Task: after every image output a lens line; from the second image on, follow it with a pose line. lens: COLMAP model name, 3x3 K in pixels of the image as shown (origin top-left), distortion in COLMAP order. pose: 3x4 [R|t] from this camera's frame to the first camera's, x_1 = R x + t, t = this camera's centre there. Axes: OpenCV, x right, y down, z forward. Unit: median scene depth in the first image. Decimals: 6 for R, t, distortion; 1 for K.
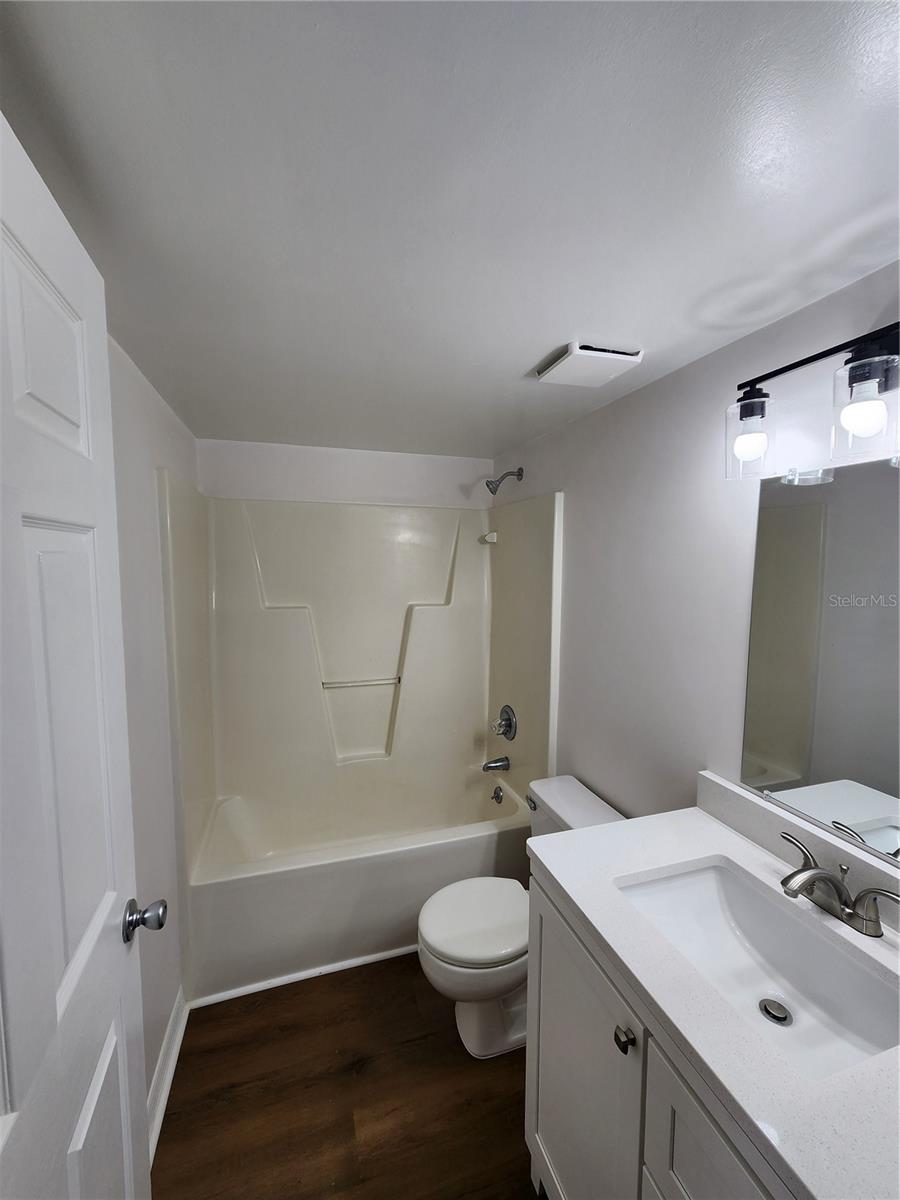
lens RADIAL K [[494.4, 0, 448.1], [0, 494.4, 602.9], [0, 0, 1]] dist [0.002474, 0.000050]
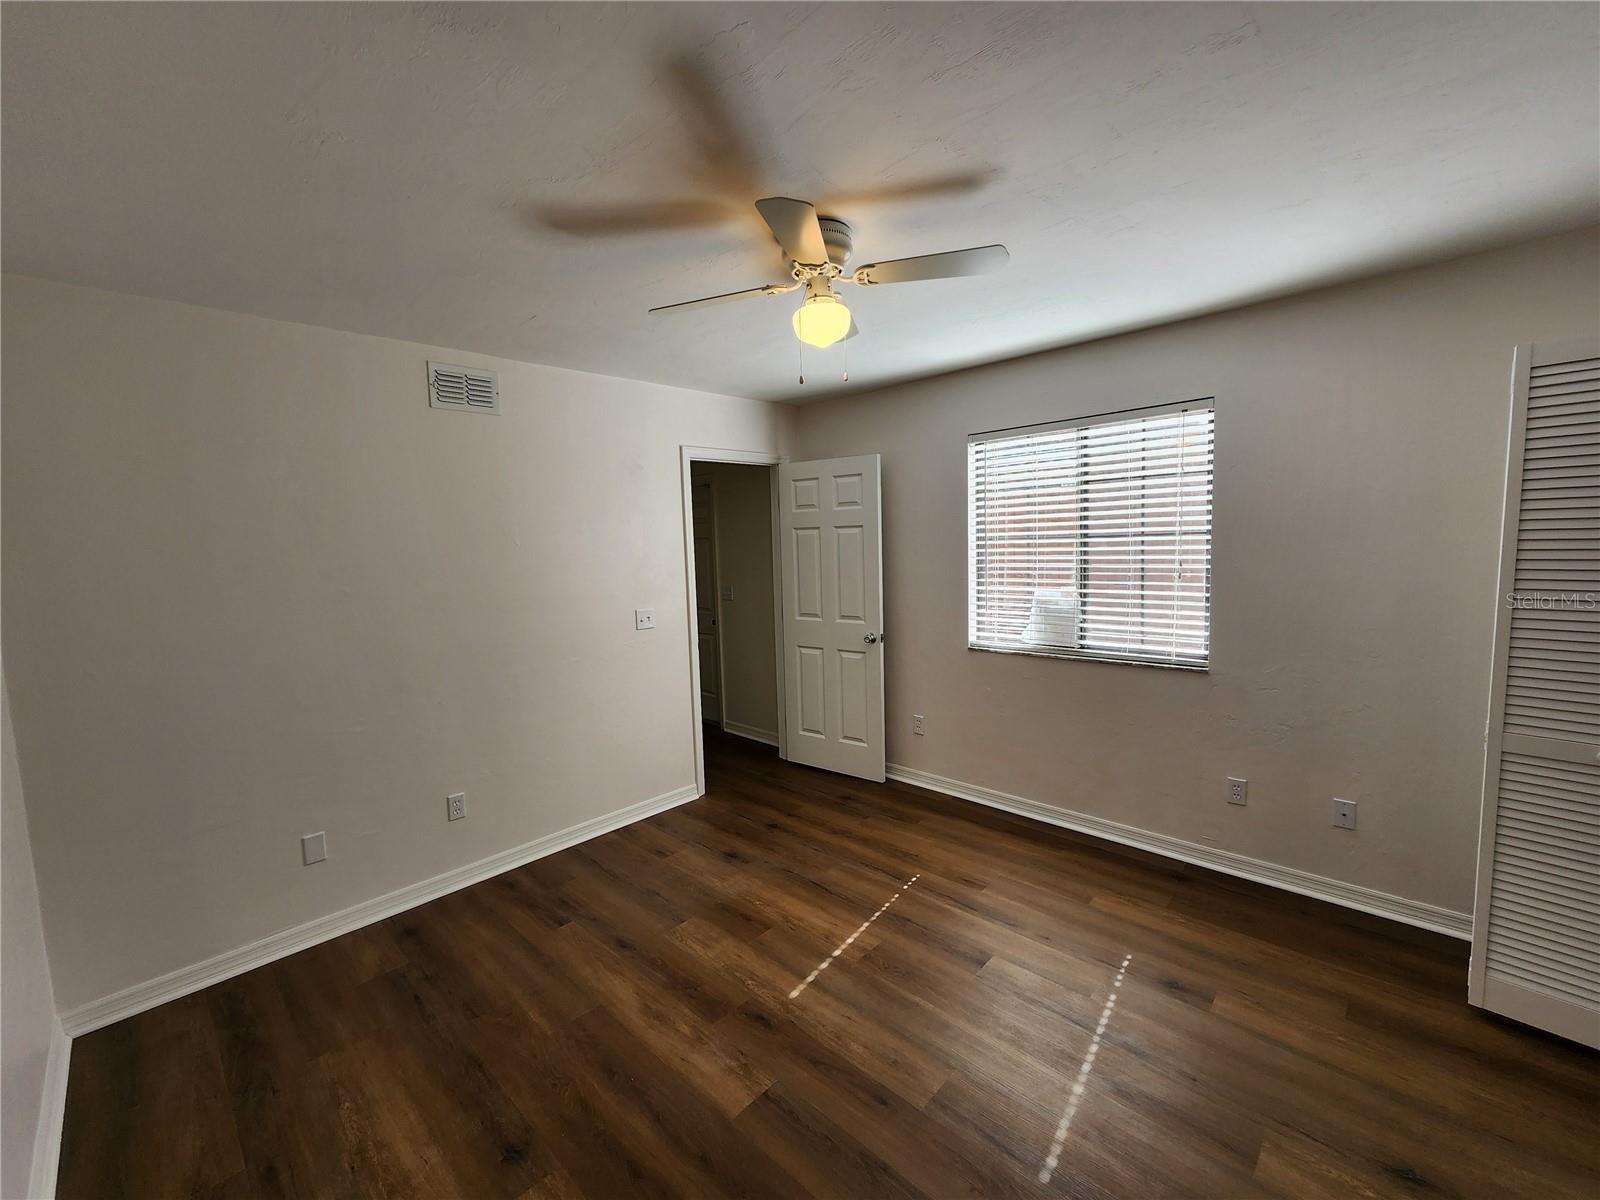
lens RADIAL K [[659.2, 0, 798.0], [0, 659.2, 600.5], [0, 0, 1]] dist [0.002474, 0.000050]
pose [[-0.467388, -0.073748, 0.880971, -1.404263], [0.105475, 0.984745, 0.138393, -0.102600], [-0.877737, 0.157604, -0.452480, 1.283572]]
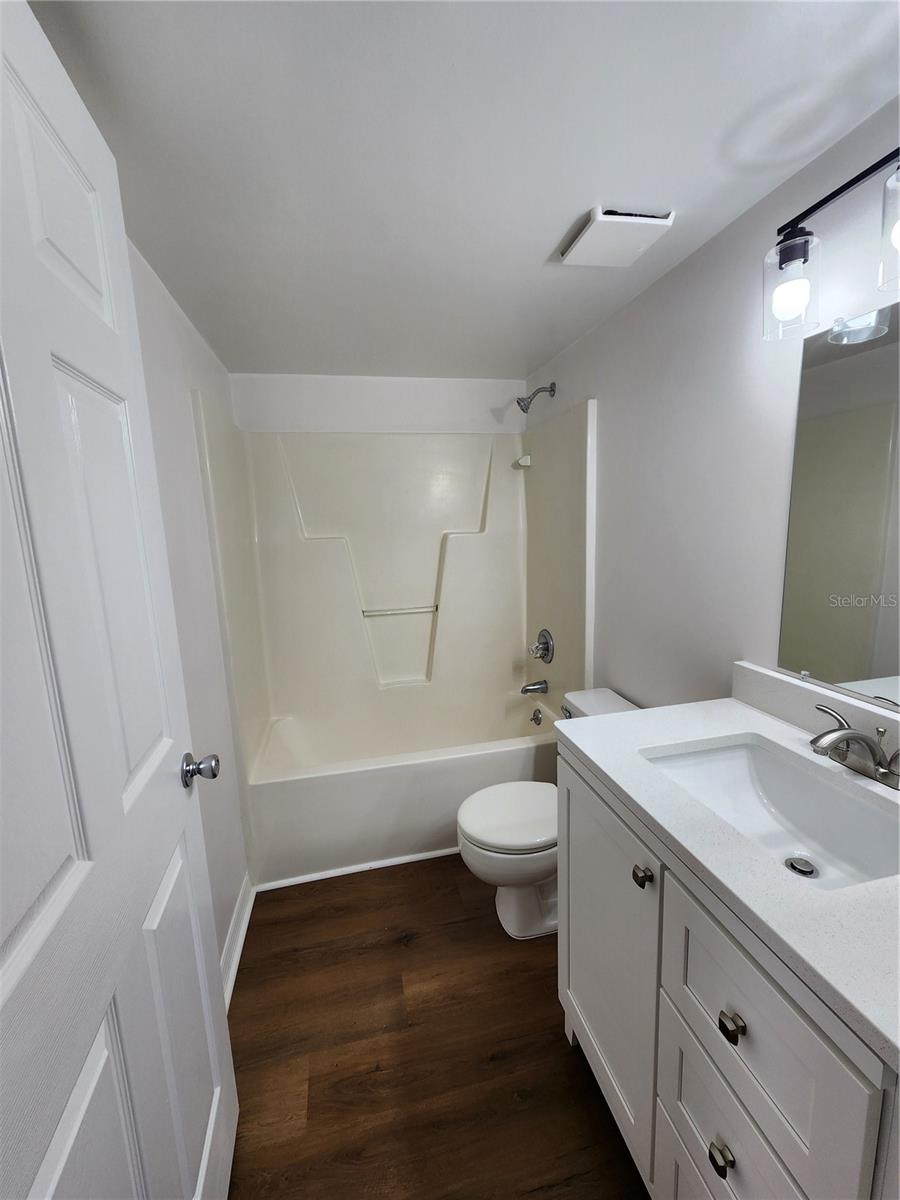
lens RADIAL K [[494.4, 0, 445.1], [0, 494.4, 597.3], [0, 0, 1]] dist [0.002474, 0.000050]
pose [[0.994965, -0.027871, -0.096267, 0.033876], [0.035209, 0.996533, 0.075379, 0.115679], [0.093832, -0.078389, 0.992497, -0.015222]]
